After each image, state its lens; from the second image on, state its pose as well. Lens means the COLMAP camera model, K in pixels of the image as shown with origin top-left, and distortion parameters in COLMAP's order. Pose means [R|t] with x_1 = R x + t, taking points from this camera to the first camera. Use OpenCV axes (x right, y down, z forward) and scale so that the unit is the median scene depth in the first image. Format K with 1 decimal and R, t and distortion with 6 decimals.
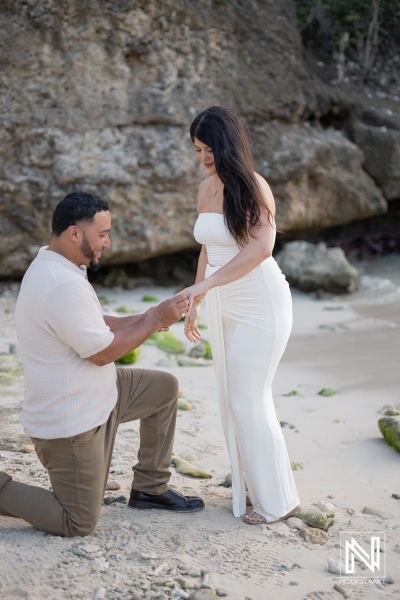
lens RADIAL K [[852.4, 0, 199.7], [0, 852.4, 292.3], [0, 0, 1]] dist [0.000682, 0.040180]
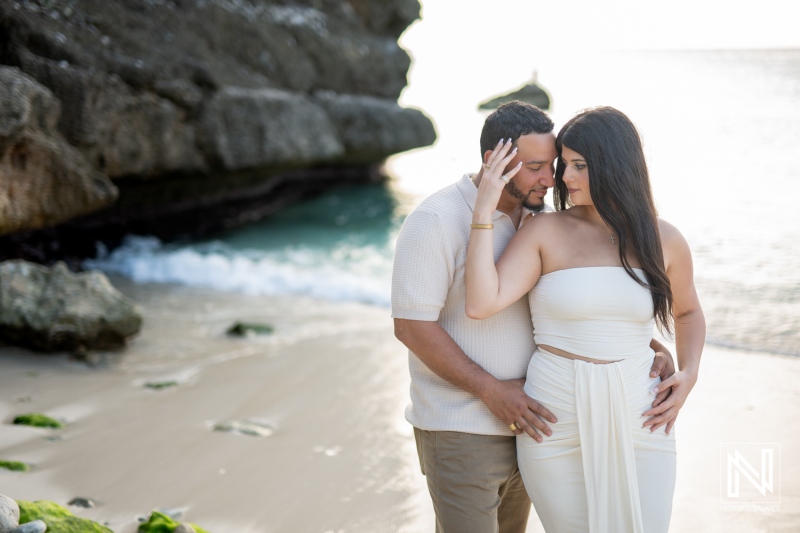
lens RADIAL K [[1136.6, 0, 400.0], [0, 1136.6, 266.5], [0, 0, 1]] dist [0.000682, 0.040180]
pose [[0.730153, -0.045944, 0.681738, -0.238680], [0.048954, 0.998690, 0.014874, -0.061771], [-0.681528, 0.022513, 0.731445, 0.317298]]
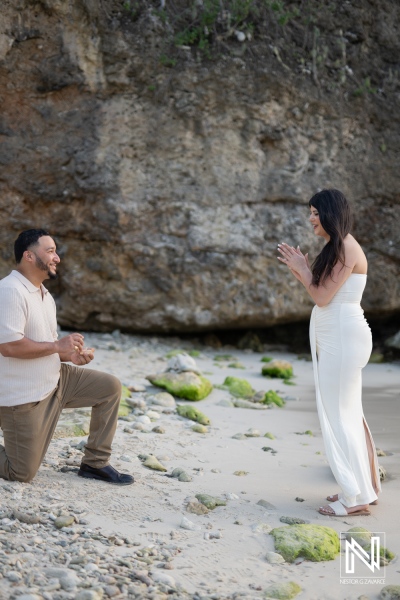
lens RADIAL K [[853.6, 0, 200.0], [0, 853.6, 300.0], [0, 0, 1]] dist [0.007485, 0.021293]
pose [[0.960187, 0.061735, -0.272451, 0.157443], [-0.086156, 0.993177, -0.078590, 0.026055], [0.265740, 0.098935, 0.958955, -0.081973]]
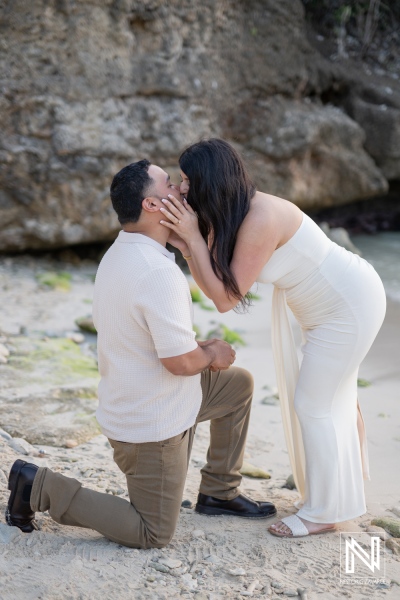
lens RADIAL K [[853.6, 0, 200.0], [0, 853.6, 300.0], [0, 0, 1]] dist [0.007485, 0.021293]
pose [[0.998856, 0.019512, 0.043647, -0.044805], [-0.021189, 0.999042, 0.038296, -0.005133], [-0.042858, -0.039177, 0.998313, 0.030293]]
